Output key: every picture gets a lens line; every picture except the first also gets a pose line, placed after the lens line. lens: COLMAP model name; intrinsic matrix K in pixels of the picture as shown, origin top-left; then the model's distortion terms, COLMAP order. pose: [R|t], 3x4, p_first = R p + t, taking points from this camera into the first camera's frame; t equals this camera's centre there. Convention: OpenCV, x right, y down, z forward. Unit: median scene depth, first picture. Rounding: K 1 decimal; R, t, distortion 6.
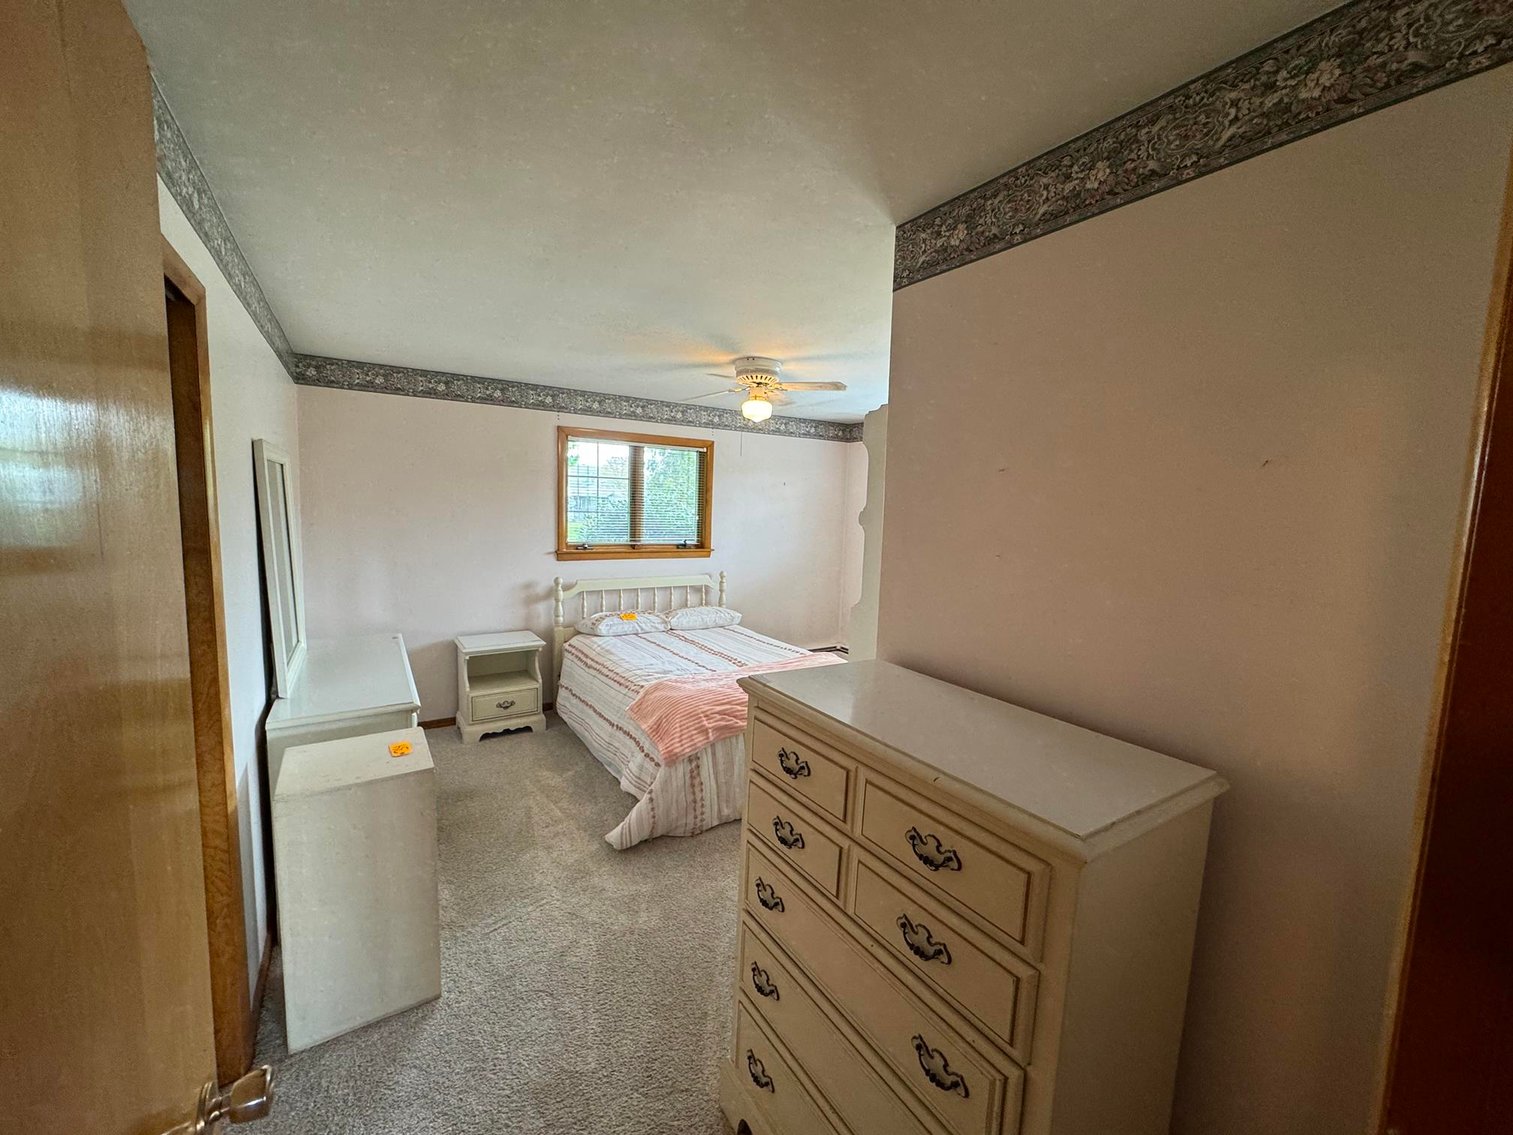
lens RADIAL K [[602.3, 0, 752.9], [0, 602.3, 579.4], [0, 0, 1]] dist [-0.000541, 0.001920]
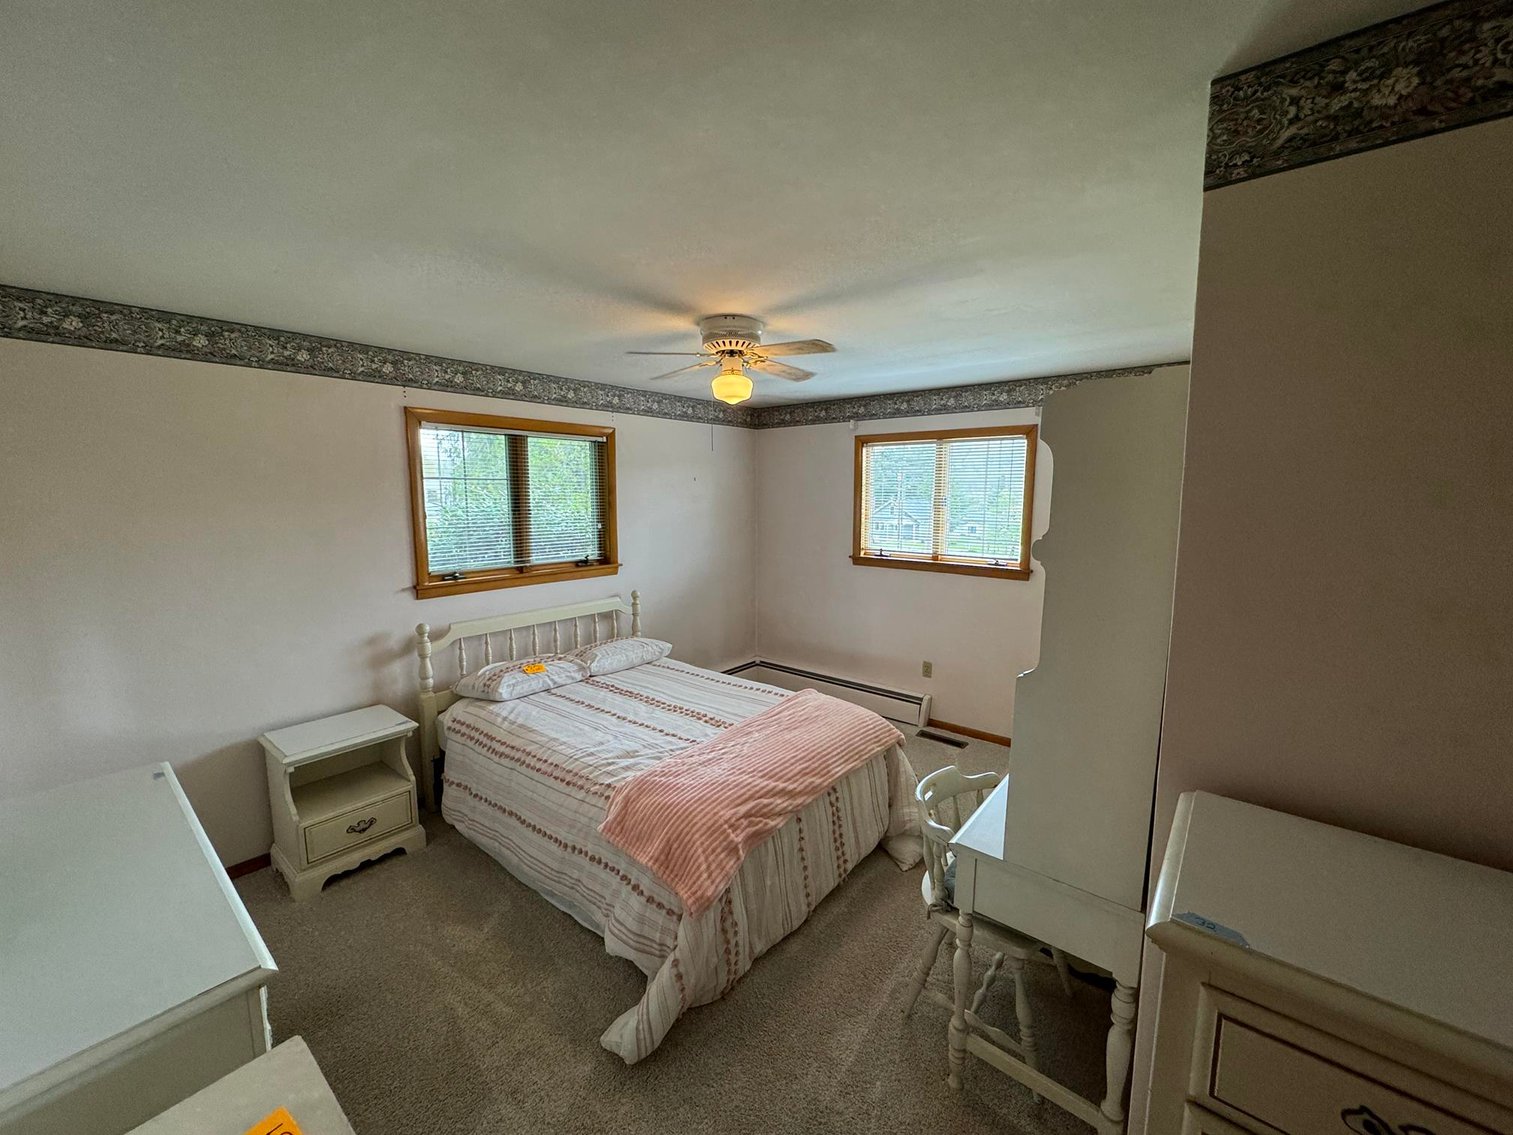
lens RADIAL K [[602.3, 0, 763.1], [0, 602.3, 566.8], [0, 0, 1]] dist [-0.000541, 0.001920]
pose [[0.942264, -0.057912, 0.329826, -0.190584], [0.048139, 0.998128, 0.037727, -0.083382], [-0.331394, -0.019672, 0.943288, 0.220360]]
